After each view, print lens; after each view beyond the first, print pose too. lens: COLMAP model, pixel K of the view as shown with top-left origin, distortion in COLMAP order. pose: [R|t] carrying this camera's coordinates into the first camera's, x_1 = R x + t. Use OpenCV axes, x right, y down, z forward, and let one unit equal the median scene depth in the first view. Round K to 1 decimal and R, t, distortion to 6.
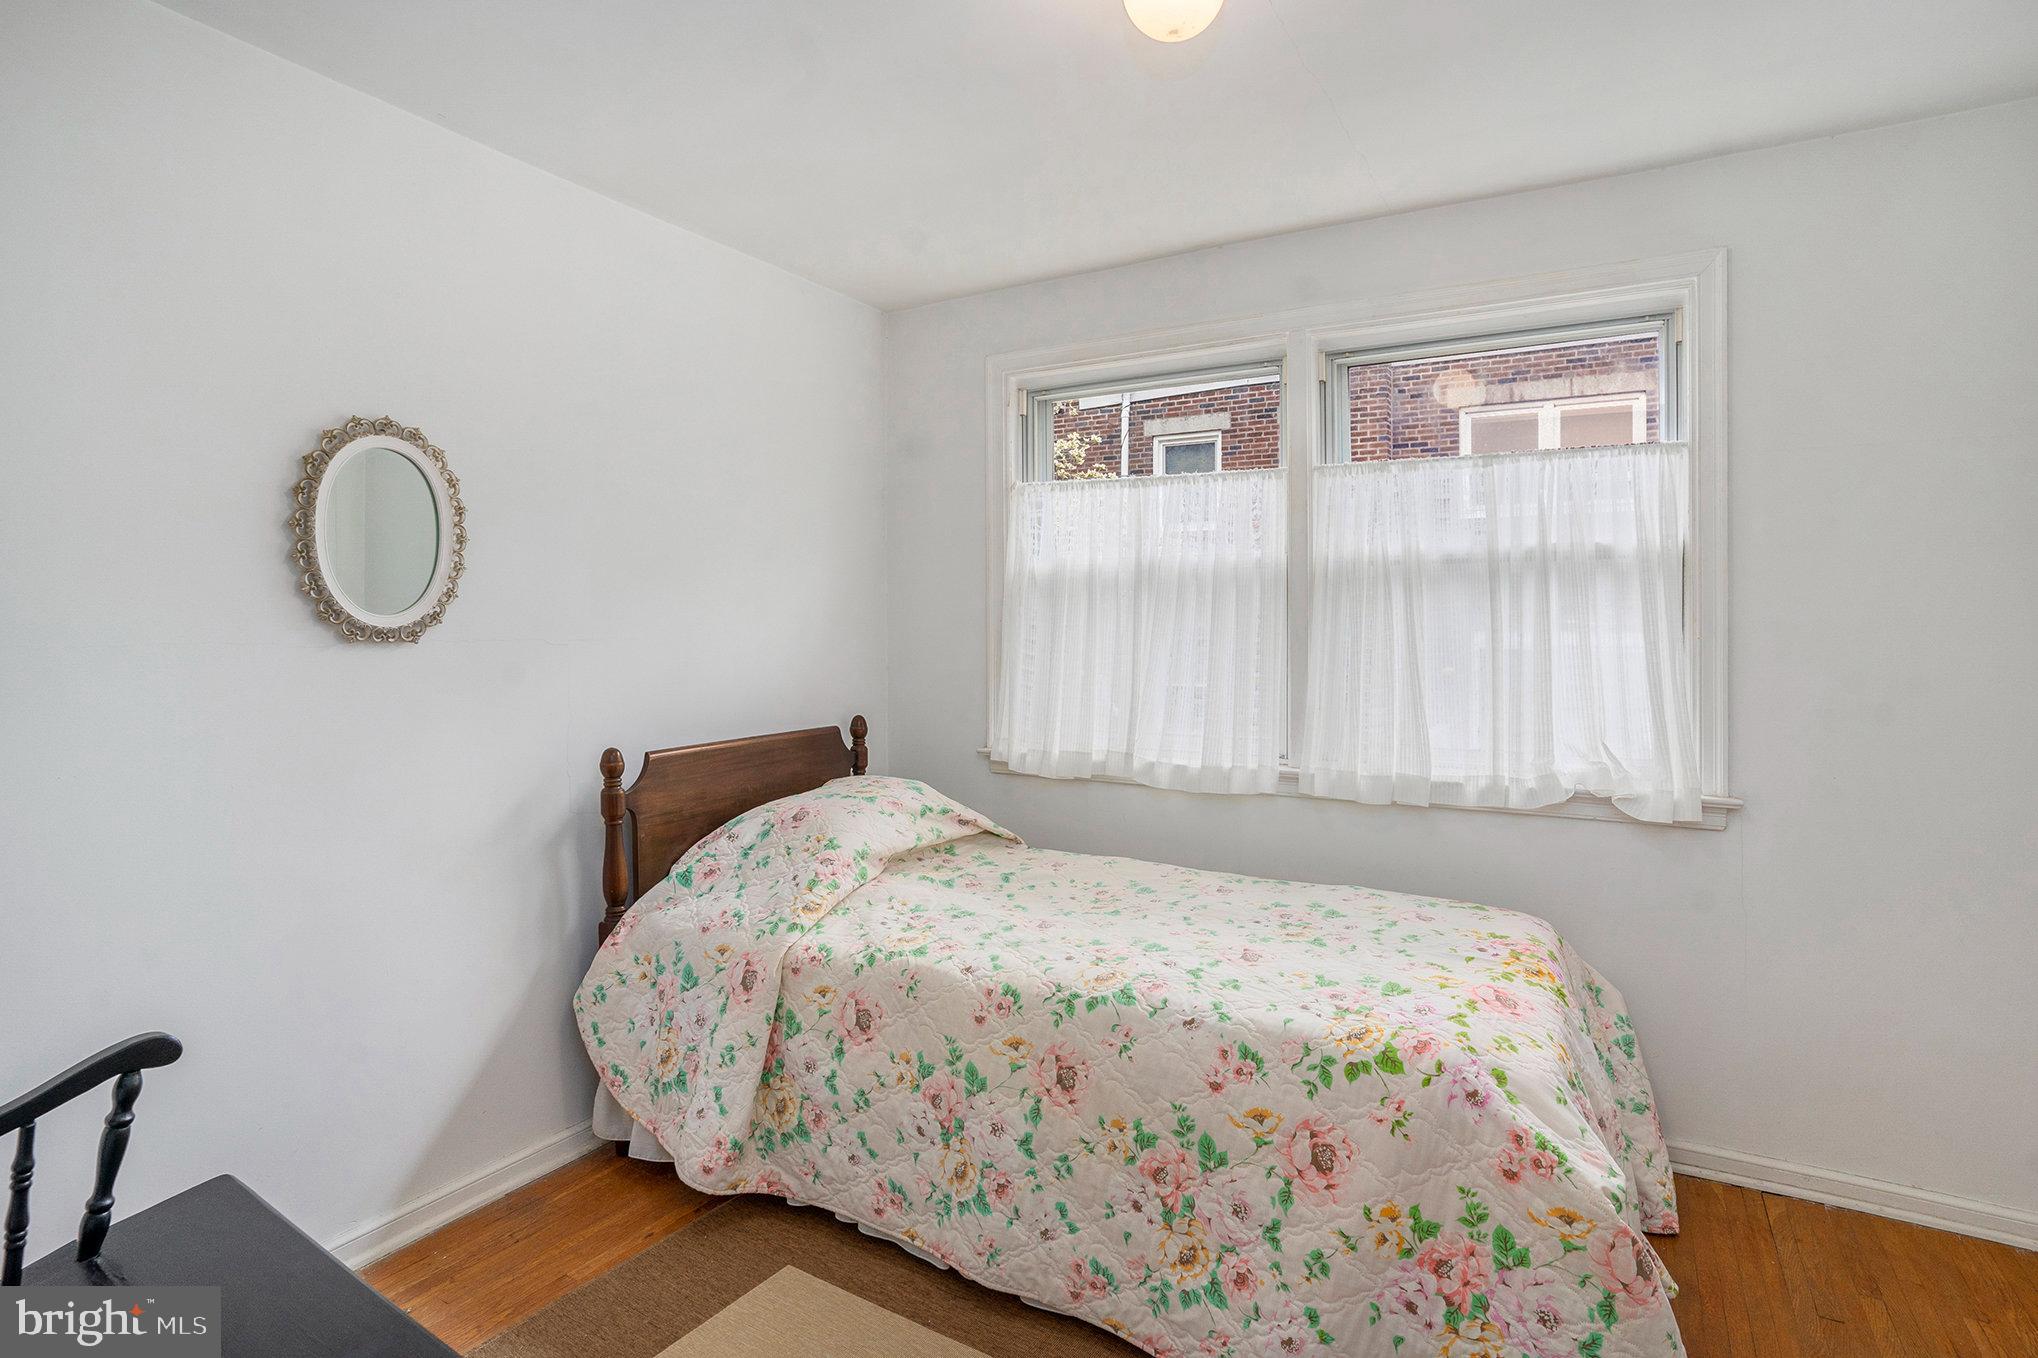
lens RADIAL K [[1154.8, 0, 1013.1], [0, 1154.8, 582.7], [0, 0, 1]] dist [-0.002155, 0.057970]
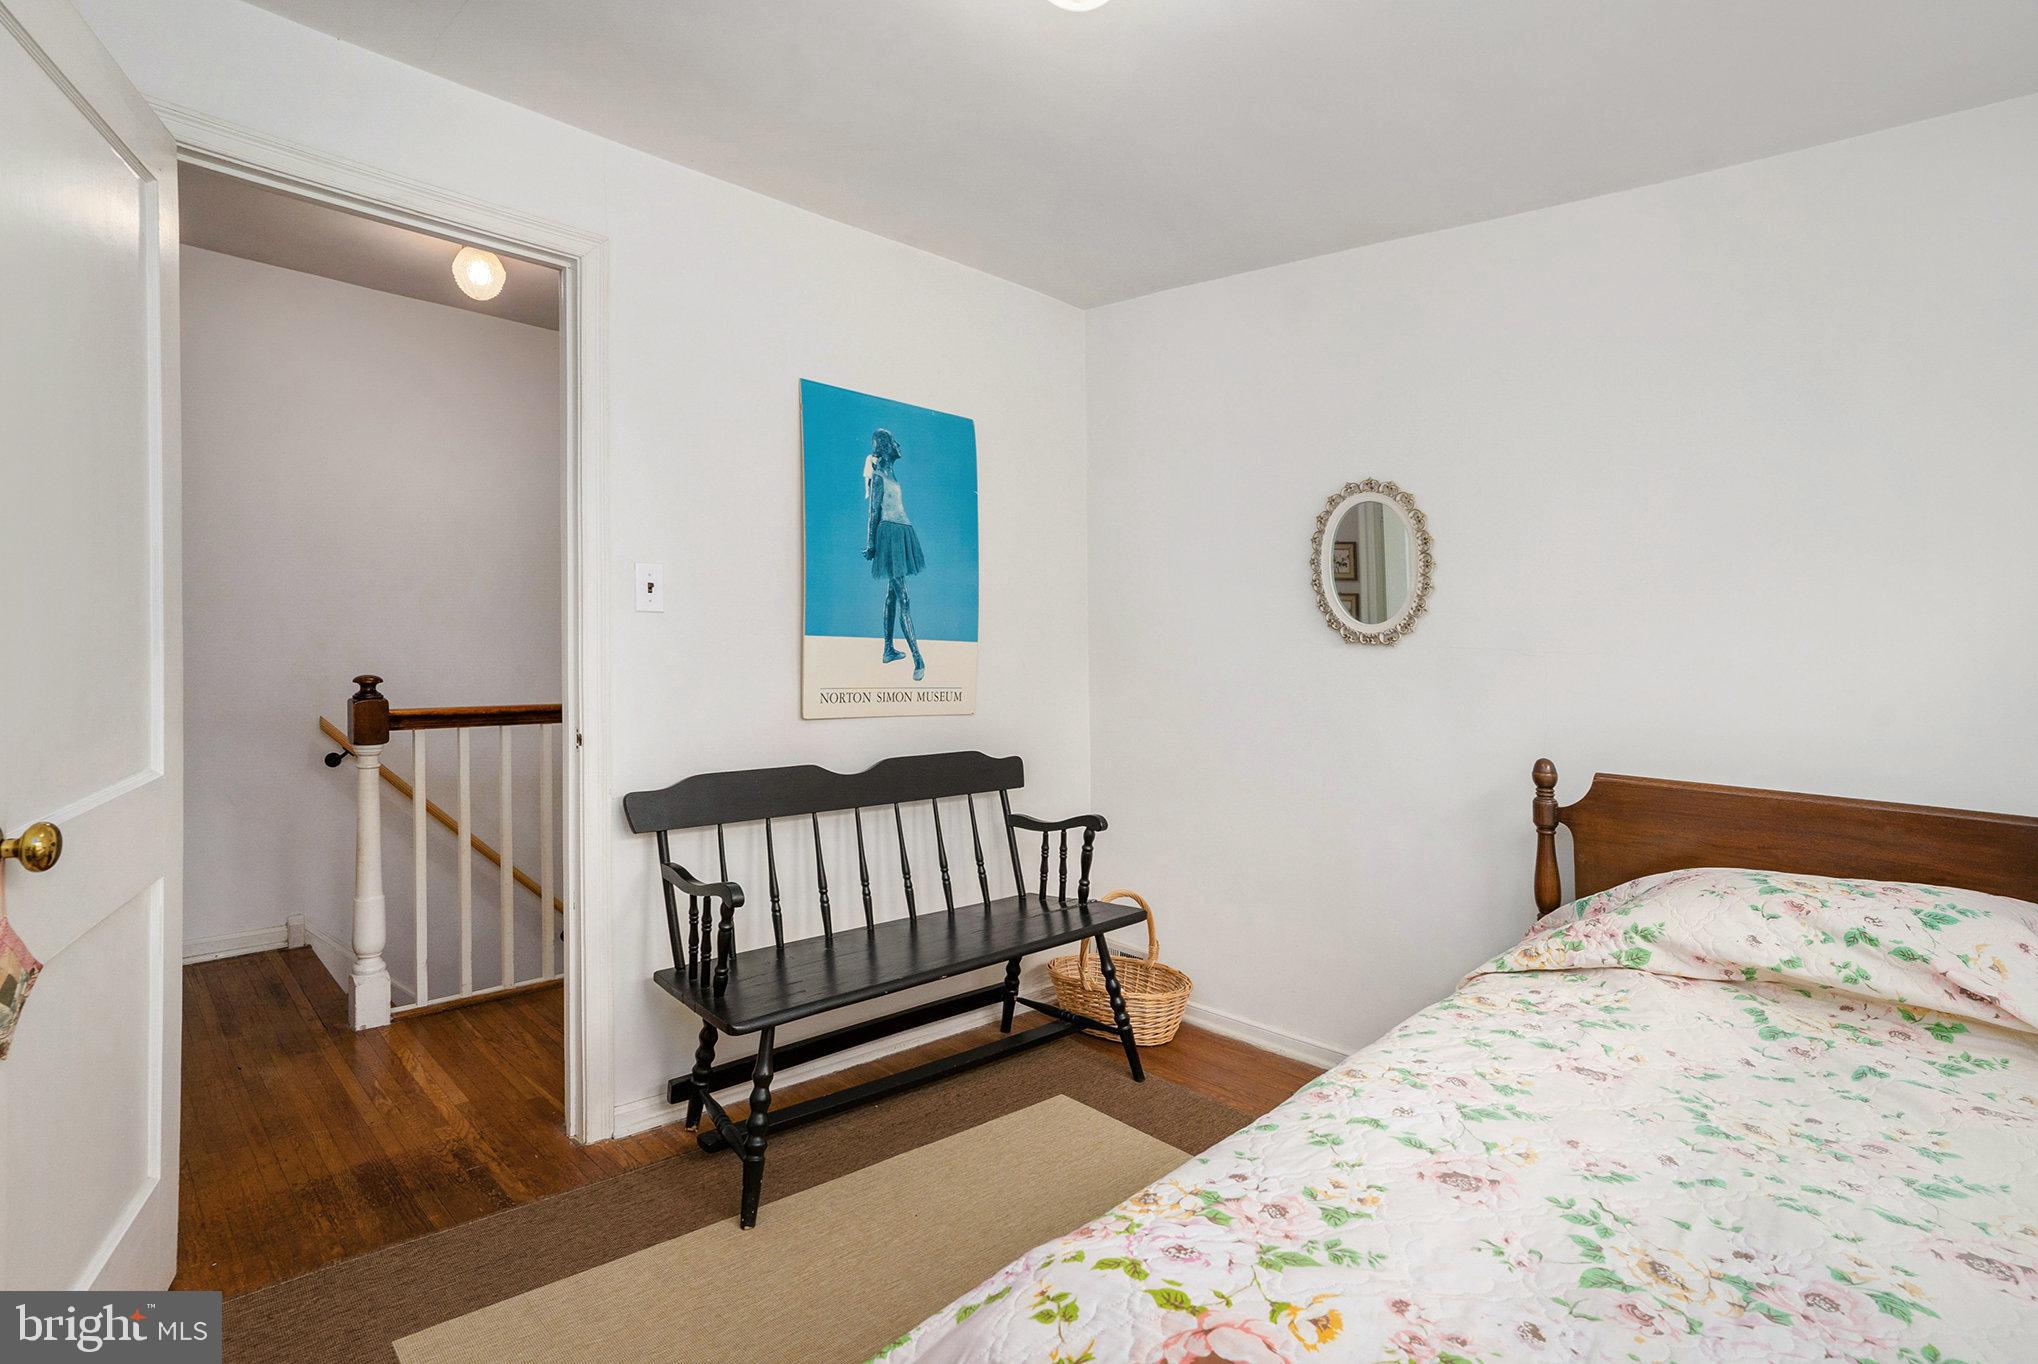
lens RADIAL K [[1025.8, 0, 1031.6], [0, 1025.8, 682.4], [0, 0, 1]] dist [-0.054016, 0.036743]
pose [[-0.216053, 0.028862, -0.975955, 0.715576], [-0.021143, 0.999190, 0.034230, 0.063551], [0.976153, 0.028030, -0.215268, 0.872658]]
